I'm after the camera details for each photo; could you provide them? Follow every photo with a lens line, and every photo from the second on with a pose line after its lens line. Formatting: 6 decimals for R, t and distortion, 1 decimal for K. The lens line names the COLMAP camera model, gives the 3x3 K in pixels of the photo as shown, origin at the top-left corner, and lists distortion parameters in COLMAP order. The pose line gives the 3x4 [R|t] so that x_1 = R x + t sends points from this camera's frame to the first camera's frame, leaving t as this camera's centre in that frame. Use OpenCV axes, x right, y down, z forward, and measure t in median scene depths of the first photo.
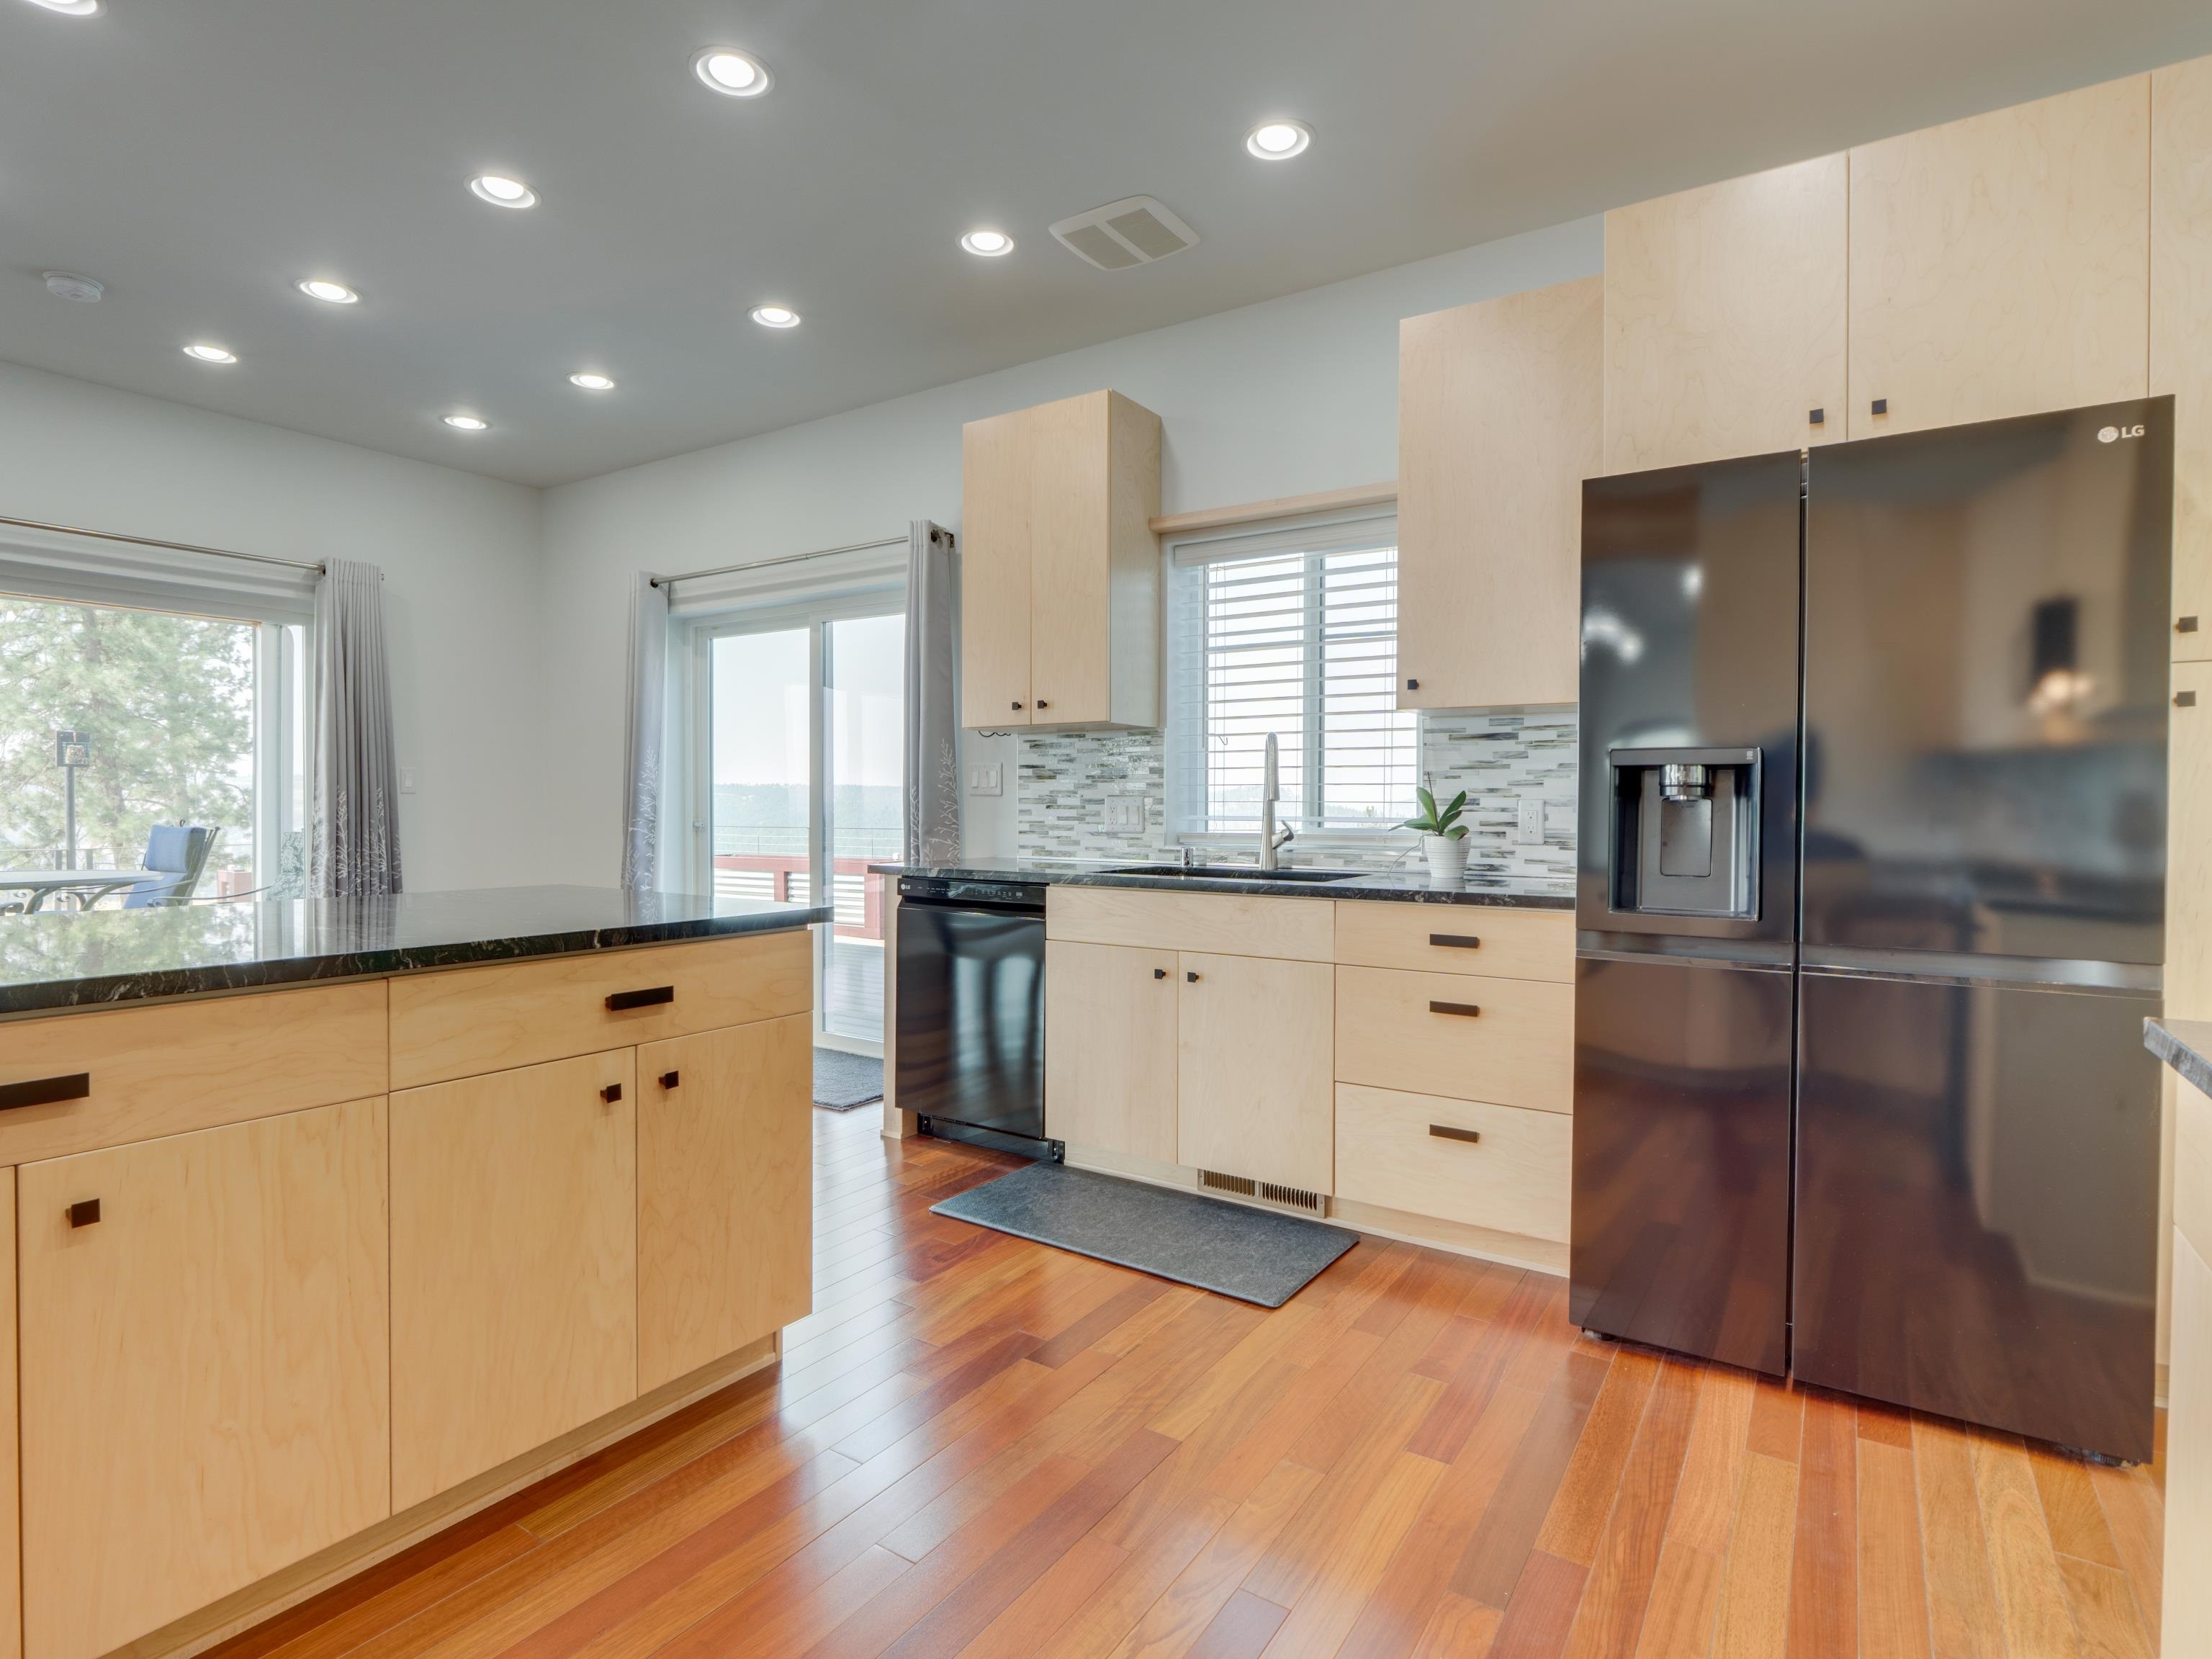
lens RADIAL K [[1124.4, 0, 1114.7], [0, 1124.4, 819.8], [0, 0, 1]] dist [-0.000120, -0.004975]
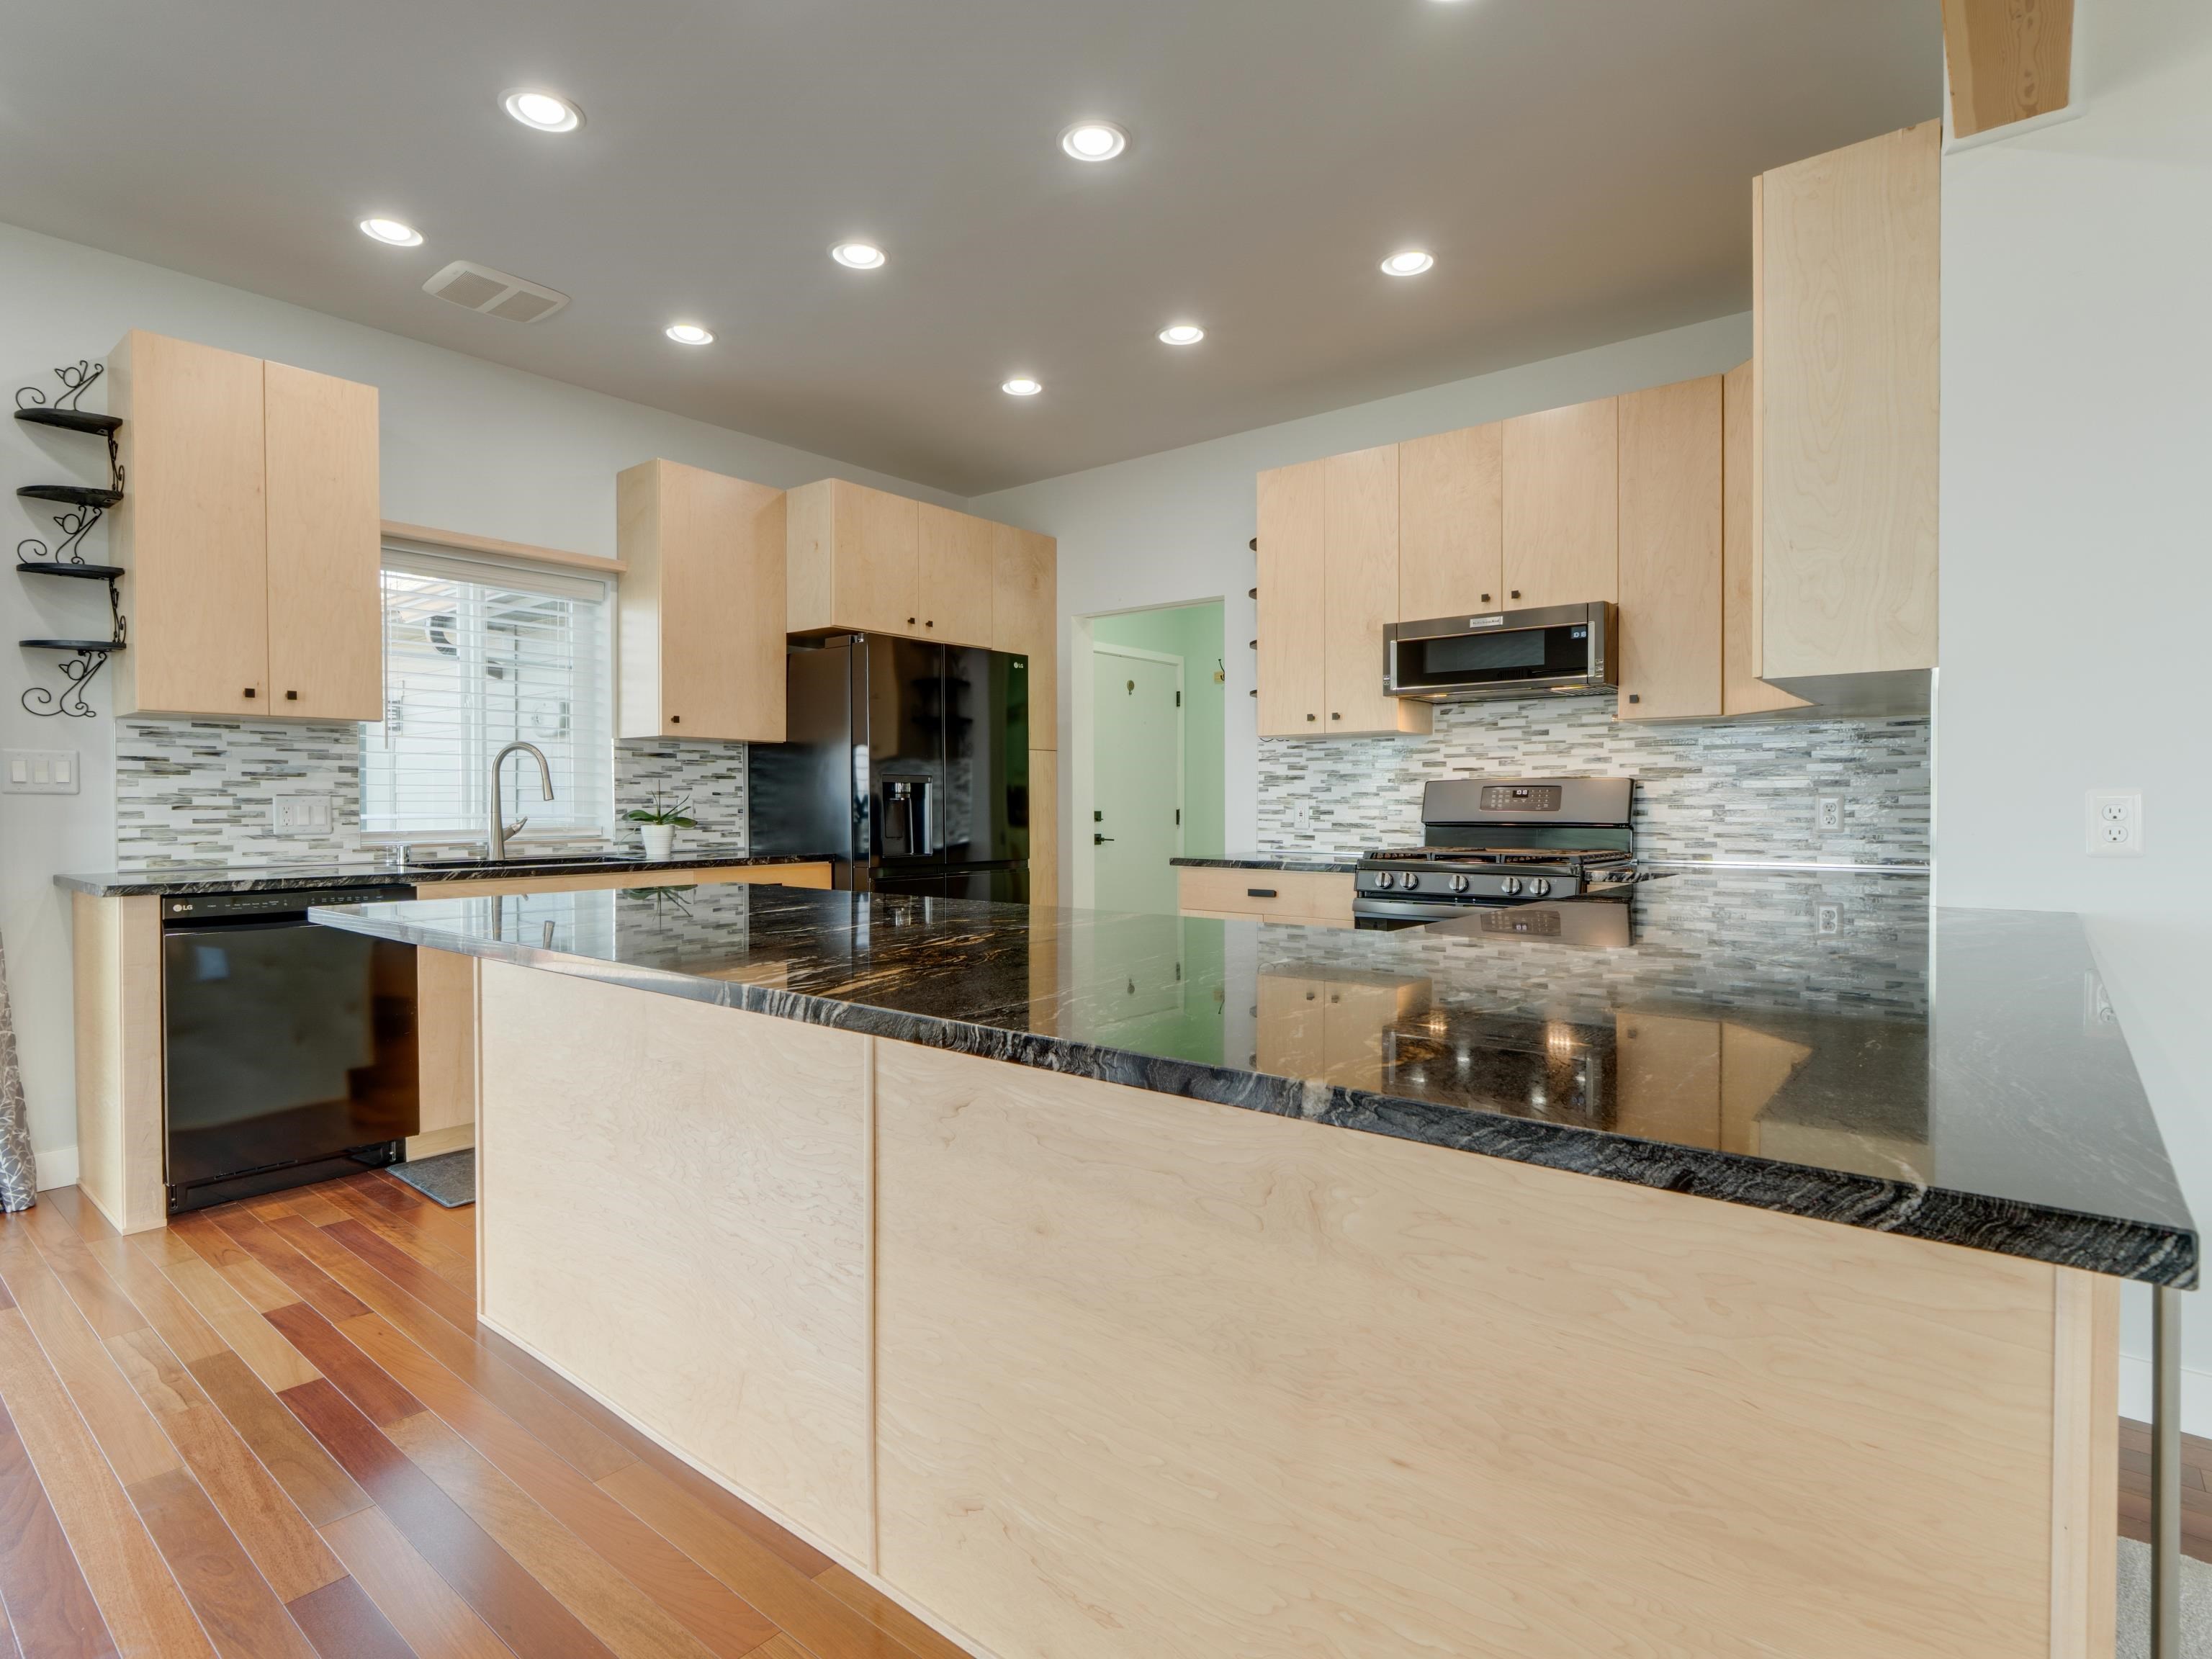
lens RADIAL K [[1124.4, 0, 1107.3], [0, 1124.4, 818.5], [0, 0, 1]] dist [-0.000120, -0.004975]
pose [[0.105840, -0.019151, 0.994199, -1.049432], [0.014249, 0.999741, 0.017741, -0.010856], [-0.994281, 0.012289, 0.106086, 0.289410]]
